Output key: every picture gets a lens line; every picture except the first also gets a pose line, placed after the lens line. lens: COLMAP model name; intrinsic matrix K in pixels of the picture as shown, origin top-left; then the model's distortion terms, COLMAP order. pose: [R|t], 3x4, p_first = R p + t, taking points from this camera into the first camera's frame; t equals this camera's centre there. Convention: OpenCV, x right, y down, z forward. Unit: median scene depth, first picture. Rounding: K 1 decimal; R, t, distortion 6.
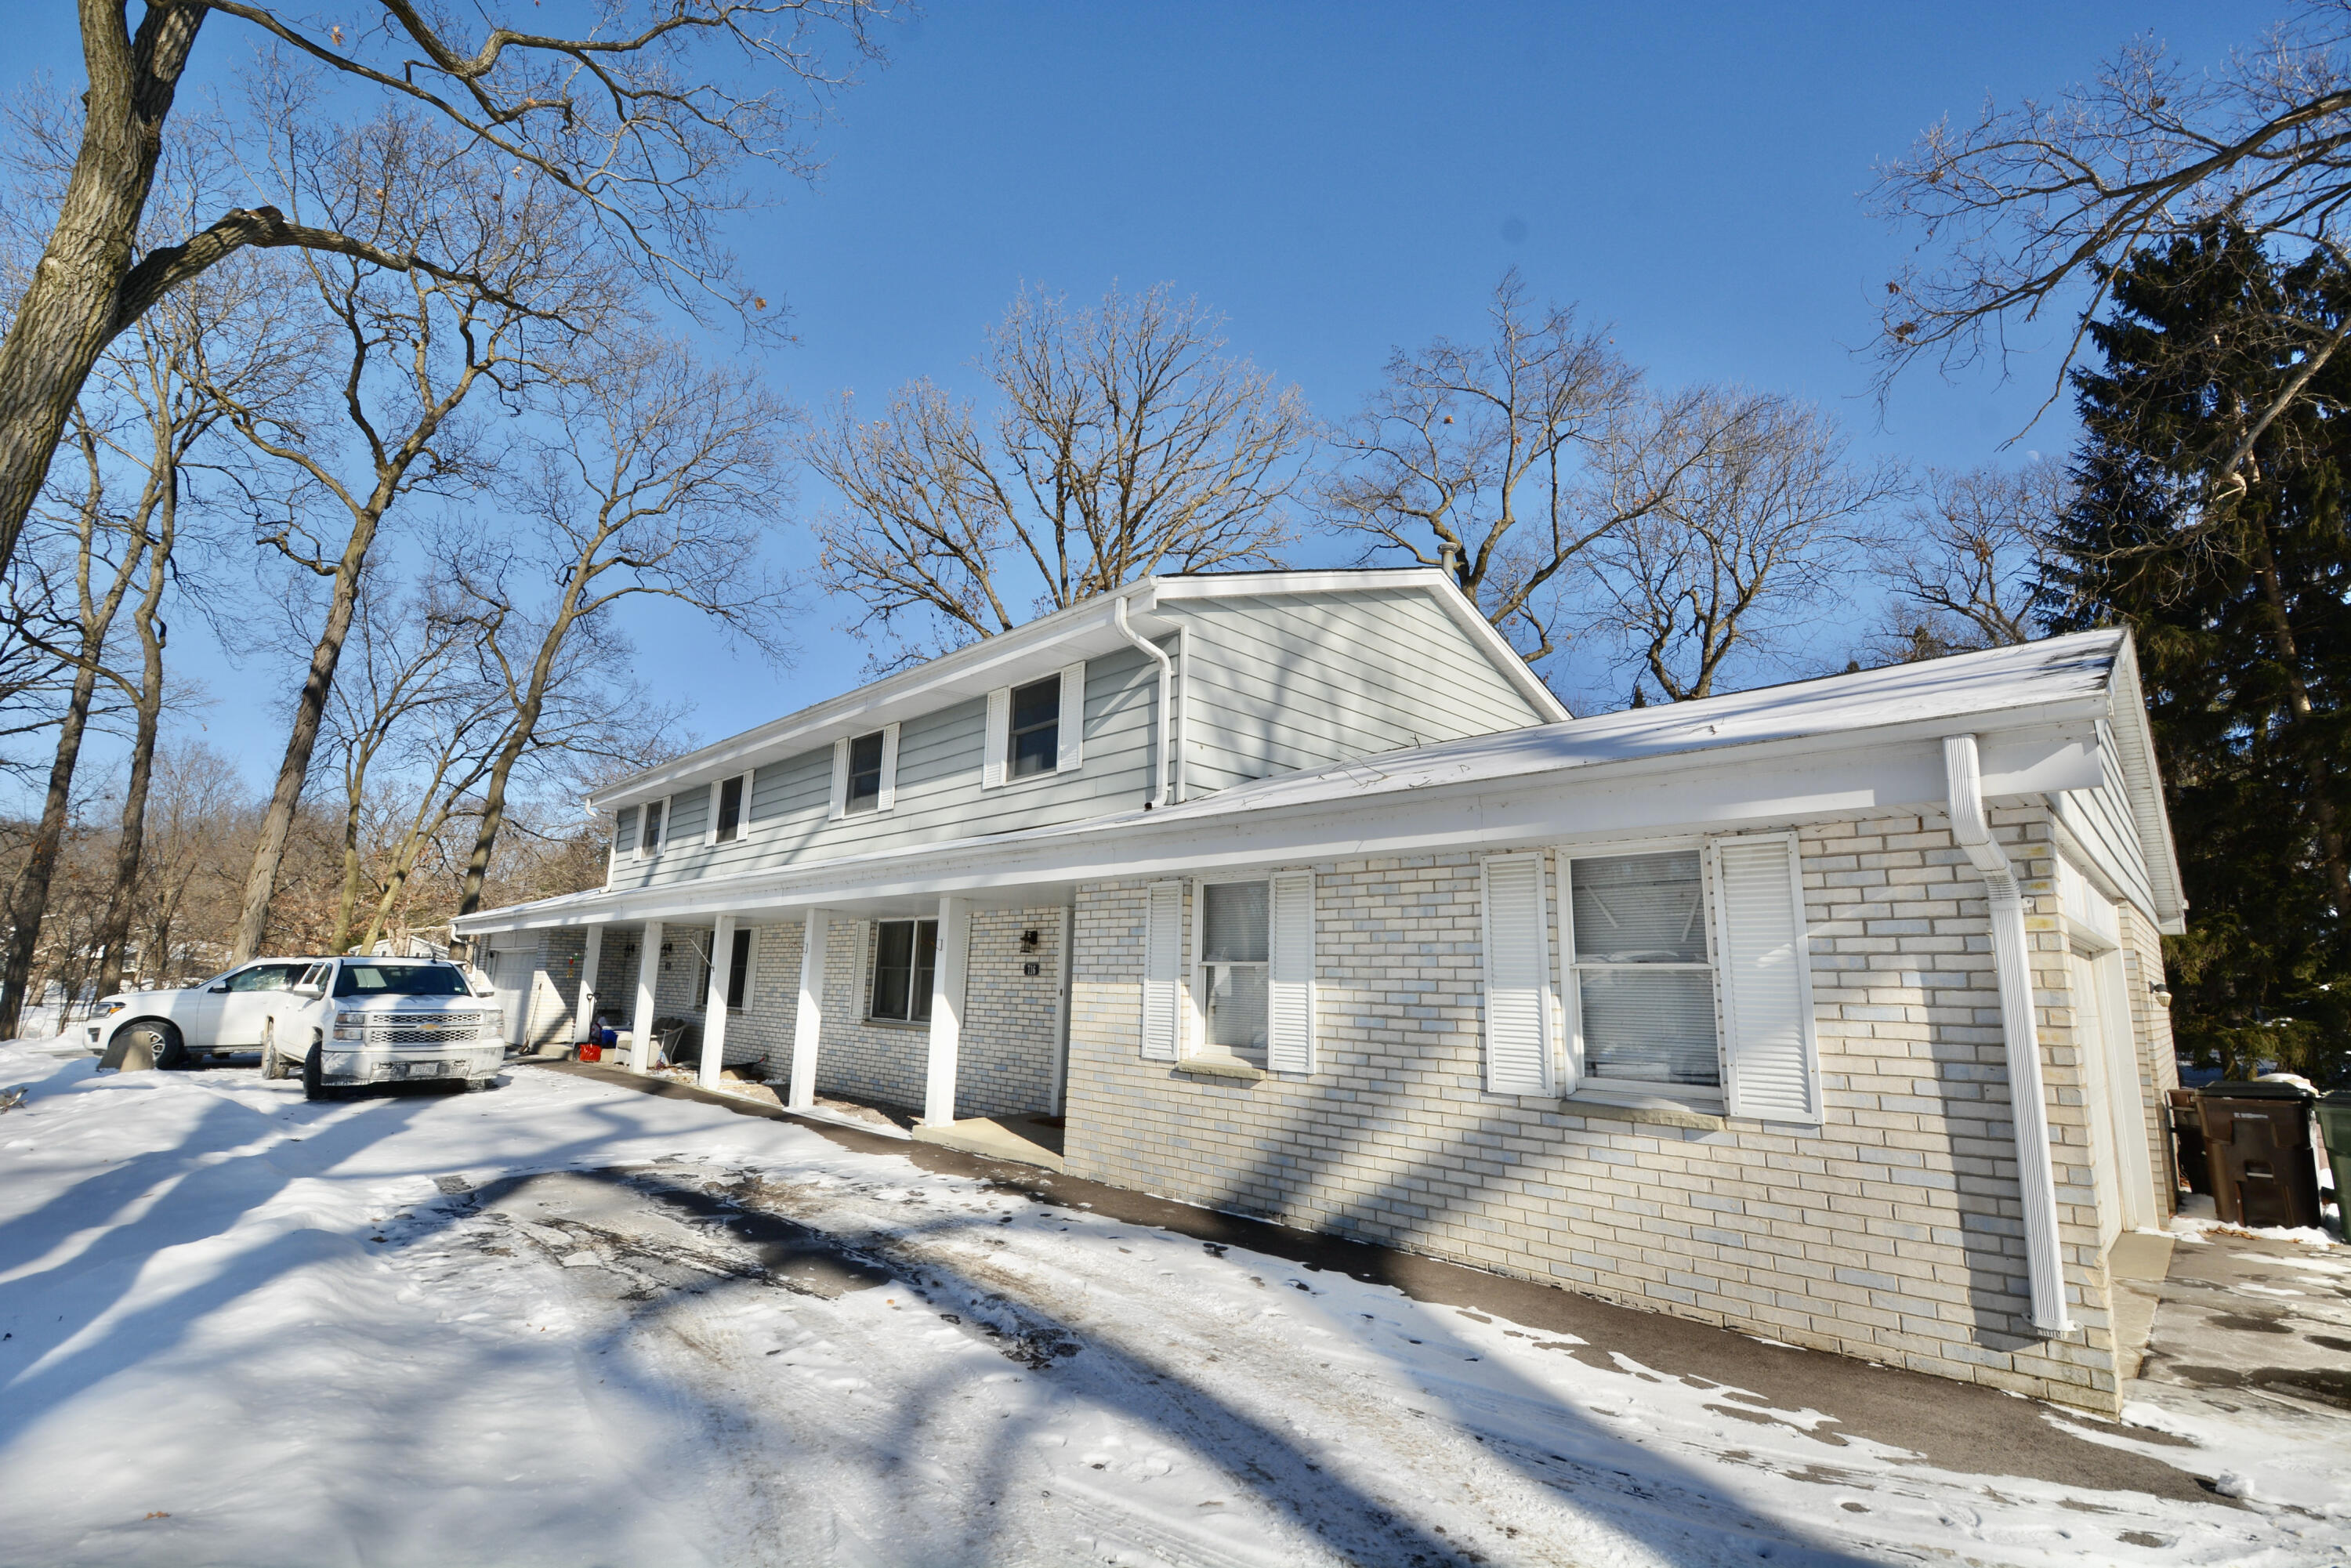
lens RADIAL K [[1029.9, 0, 1165.4], [0, 1029.9, 789.6], [0, 0, 1]] dist [0.007518, -0.015374]
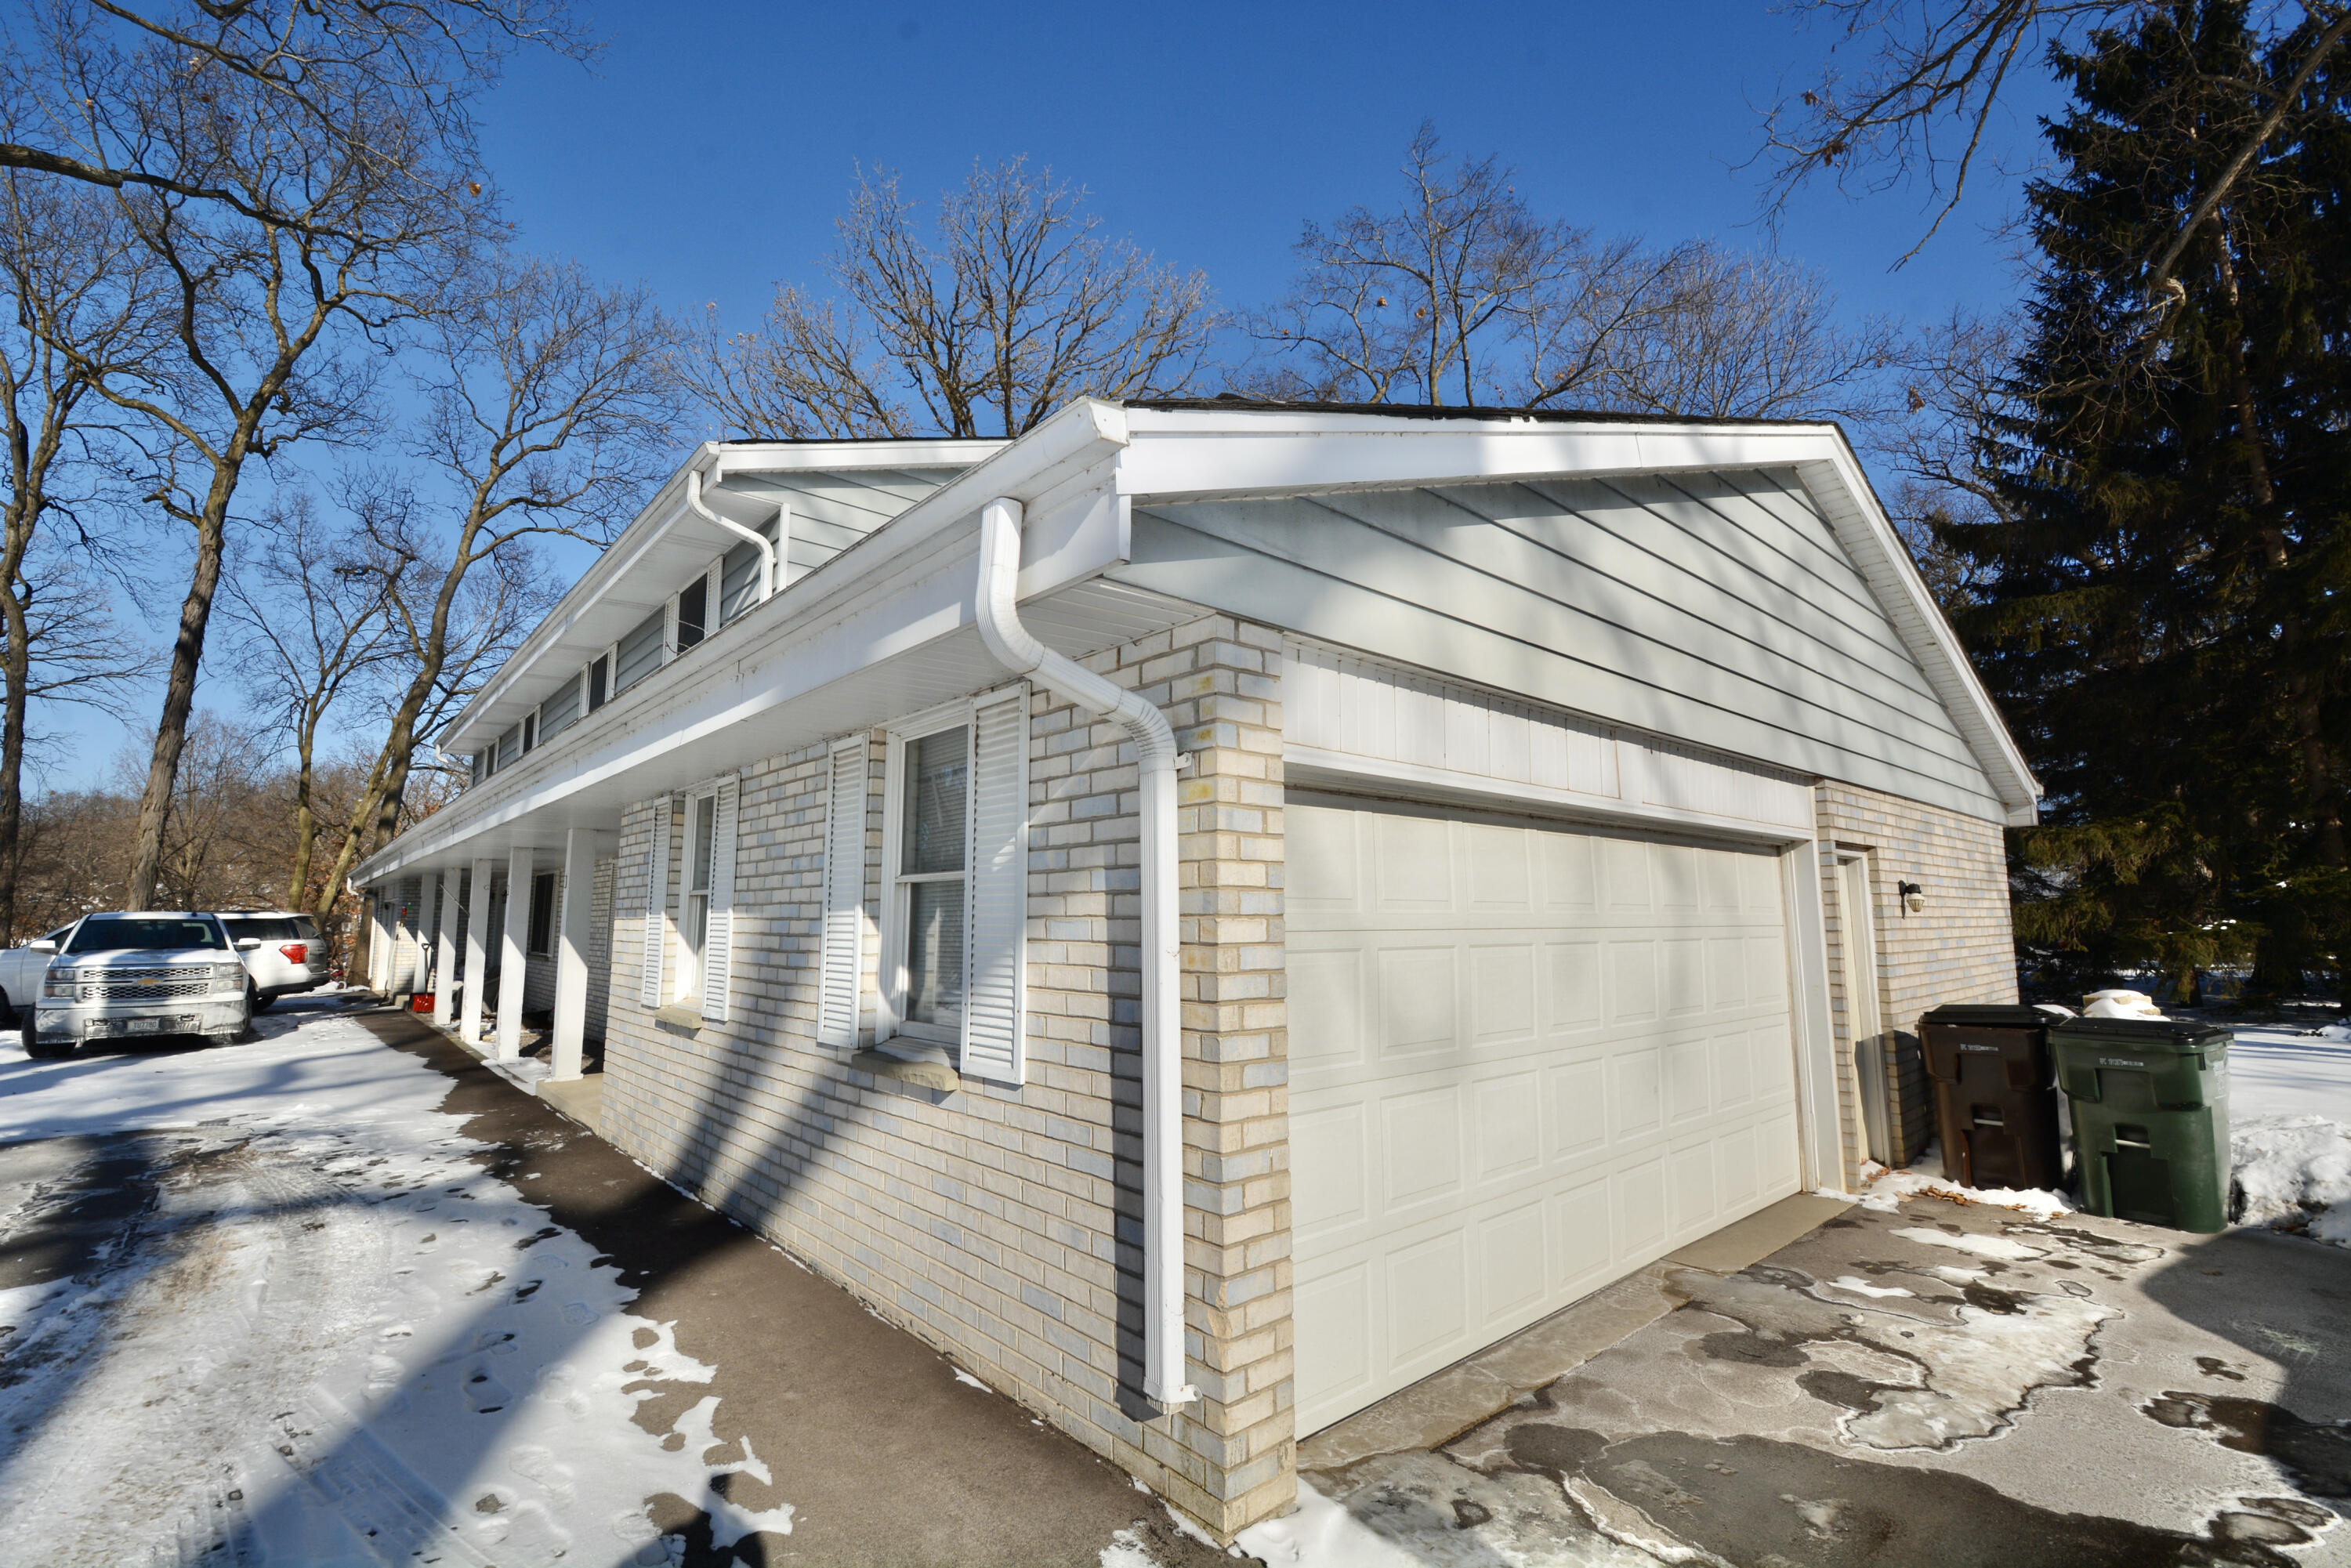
lens RADIAL K [[1029.9, 0, 1164.9], [0, 1029.9, 785.0], [0, 0, 1]] dist [0.007518, -0.015374]
pose [[0.997901, -0.035492, -0.054168, 0.286013], [0.038621, 0.997577, 0.057858, 0.028652], [0.051983, -0.059829, 0.996854, 0.109851]]
